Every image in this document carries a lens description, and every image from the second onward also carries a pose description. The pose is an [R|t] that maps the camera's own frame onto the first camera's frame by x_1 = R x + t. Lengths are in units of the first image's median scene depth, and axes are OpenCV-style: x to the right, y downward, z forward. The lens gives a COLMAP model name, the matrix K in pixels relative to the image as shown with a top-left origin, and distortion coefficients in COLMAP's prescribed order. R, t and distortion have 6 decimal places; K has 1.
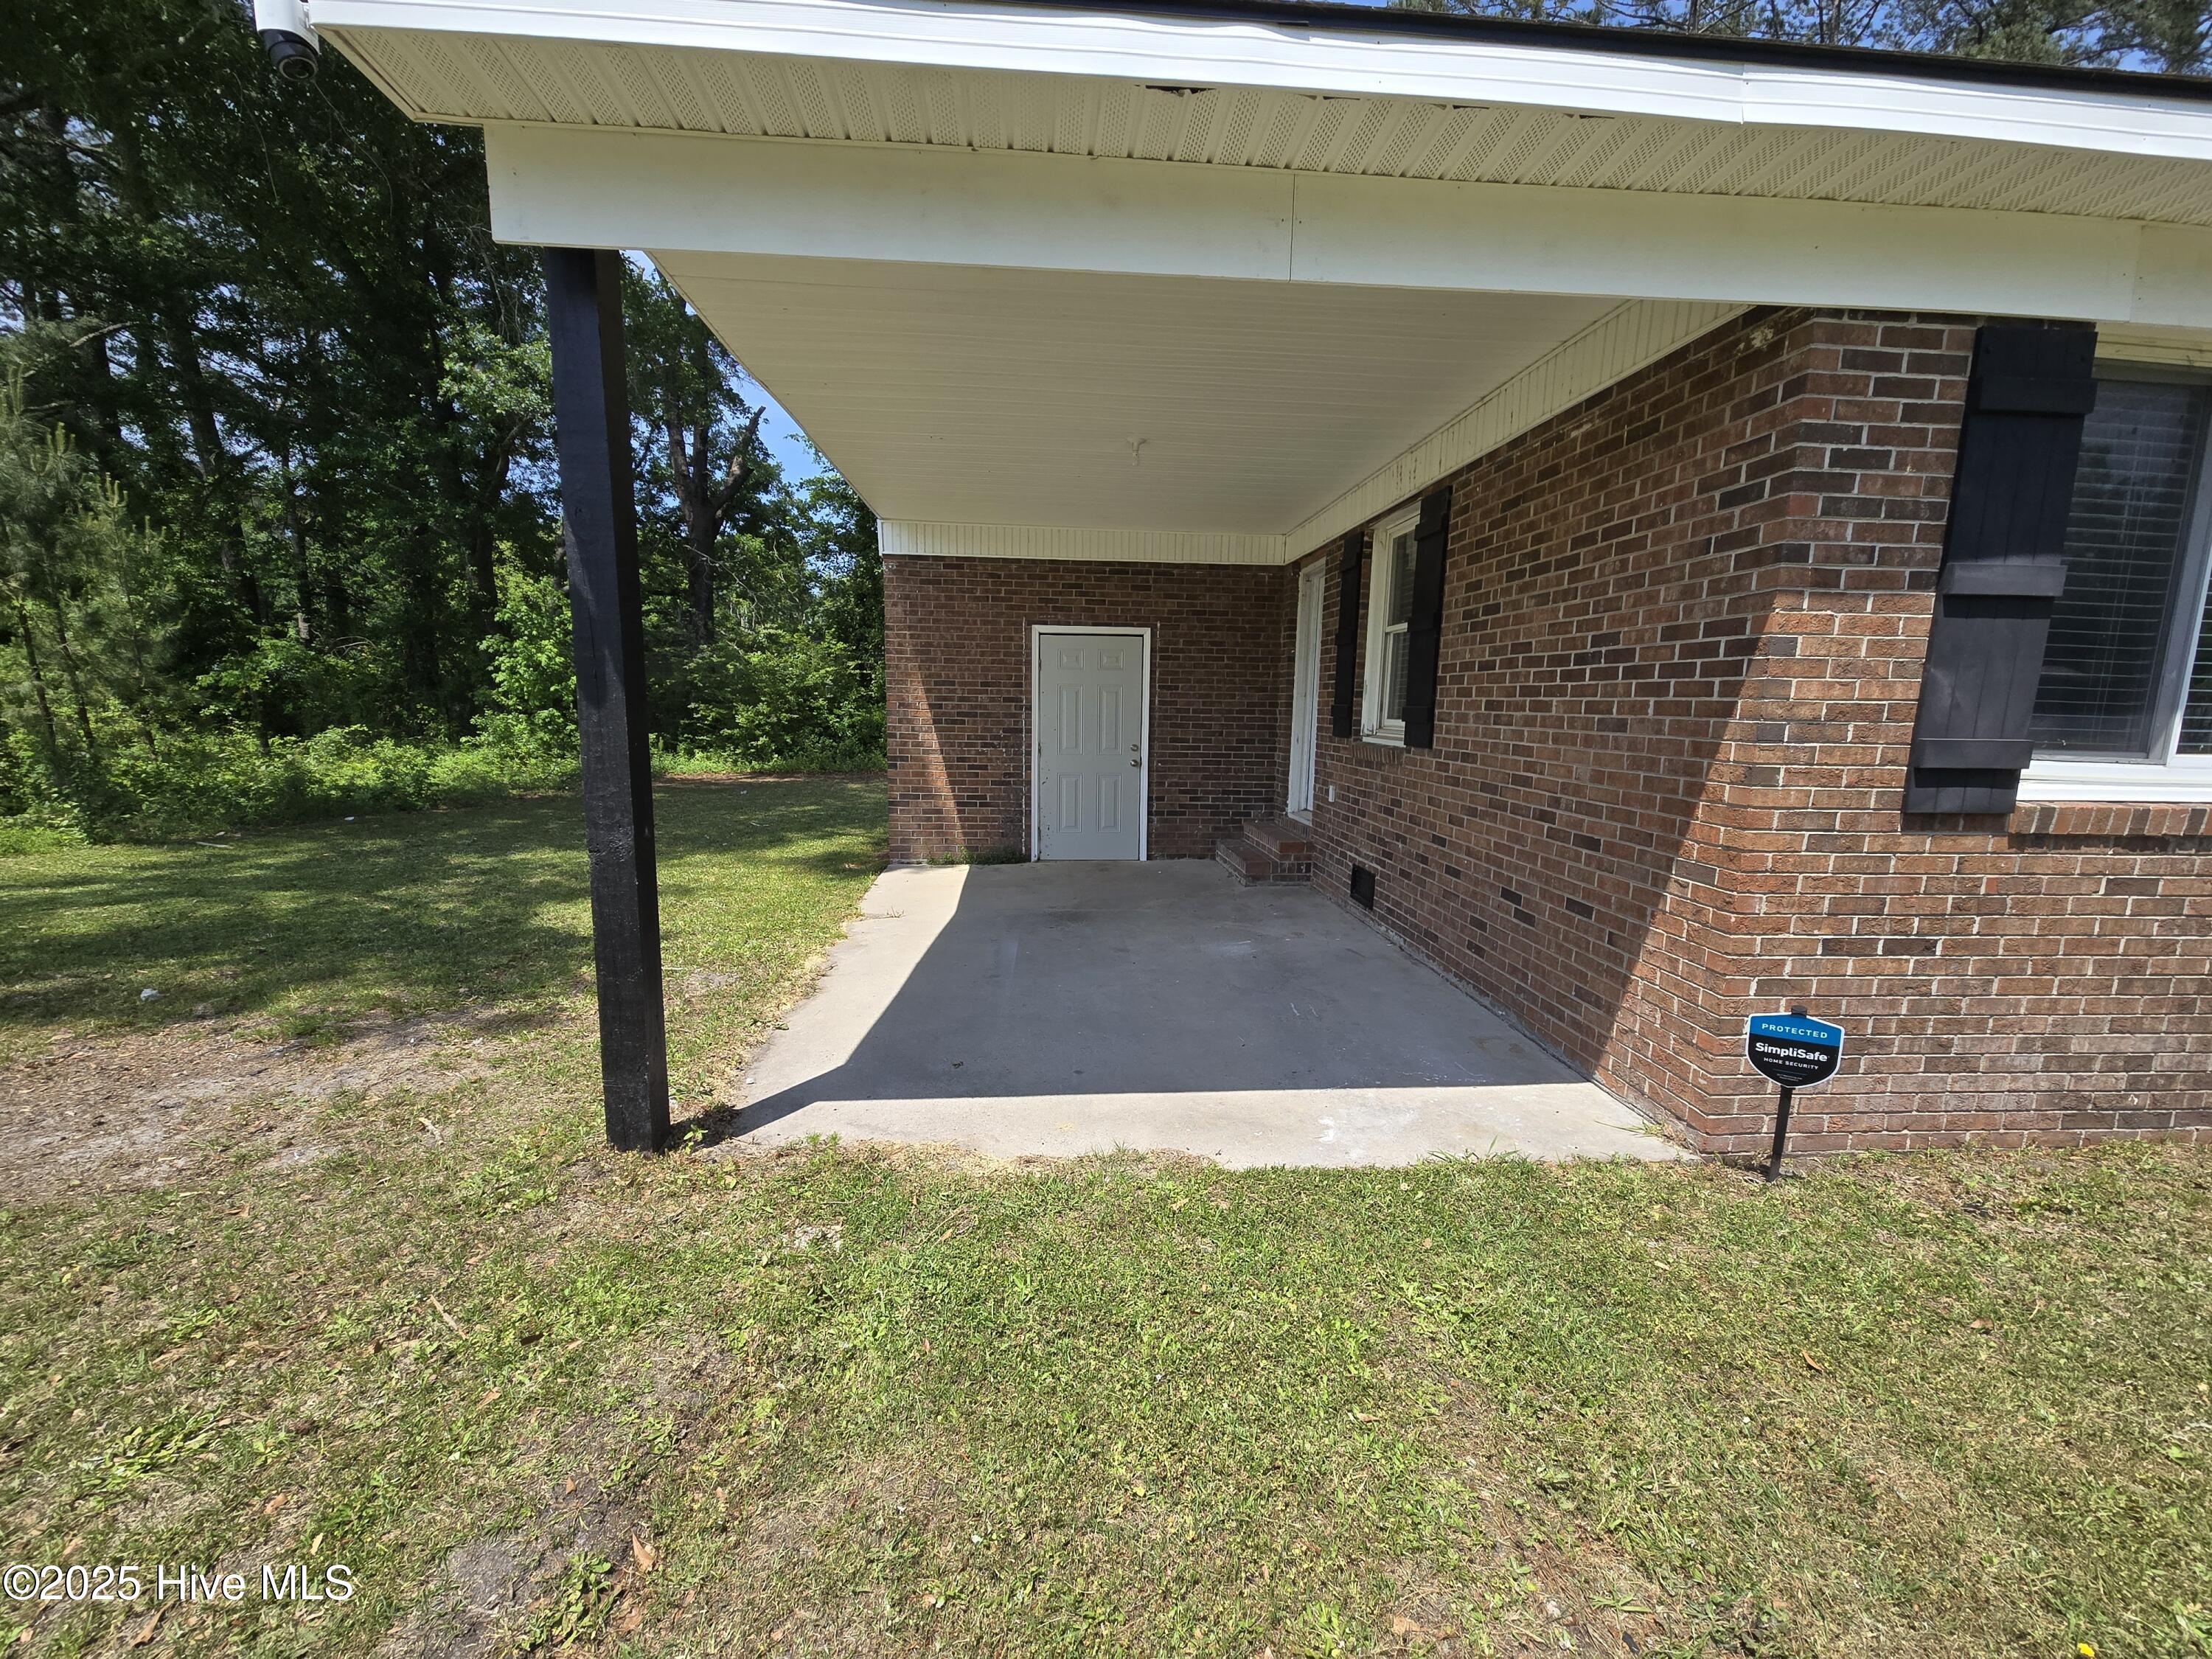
lens RADIAL K [[909.6, 0, 1107.3], [0, 909.6, 837.6], [0, 0, 1]] dist [0.000444, 0.002168]
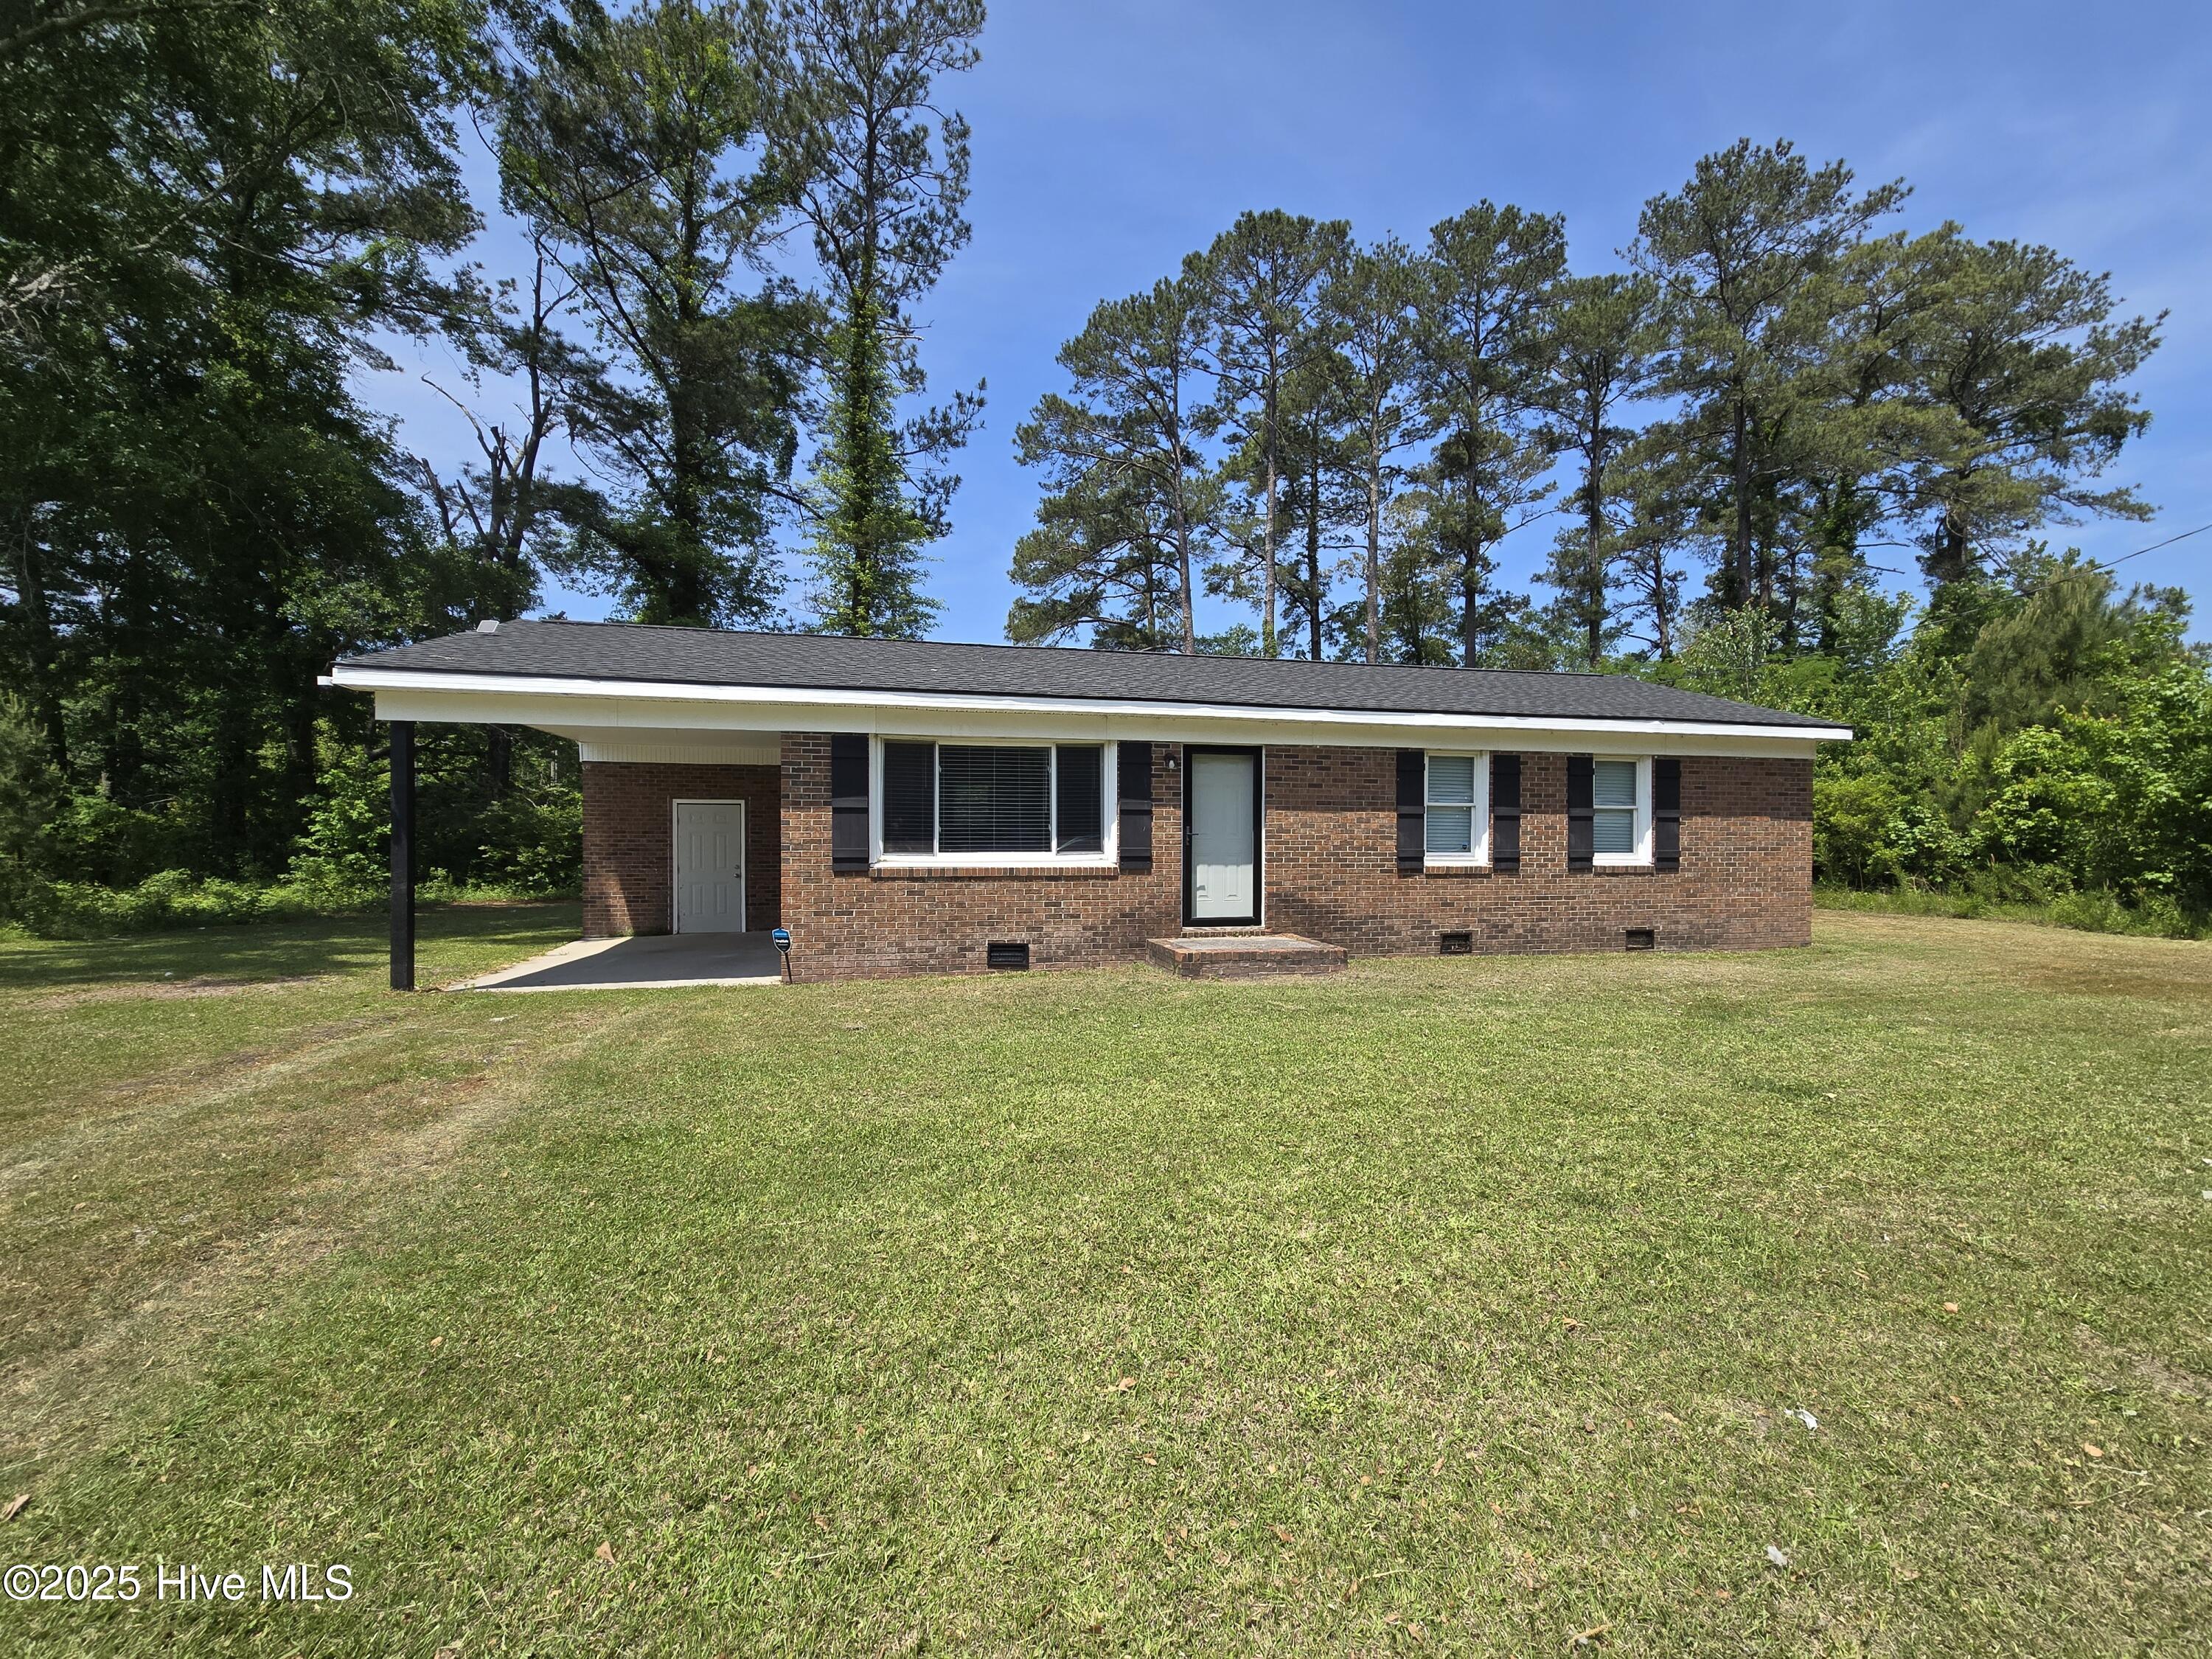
lens RADIAL K [[909.6, 0, 1105.1], [0, 909.6, 828.2], [0, 0, 1]] dist [0.000444, 0.002168]
pose [[0.988159, -0.012286, 0.152943, 0.265711], [0.036600, 0.986888, -0.157199, 0.073855], [-0.149006, 0.160935, 0.975652, -0.472213]]
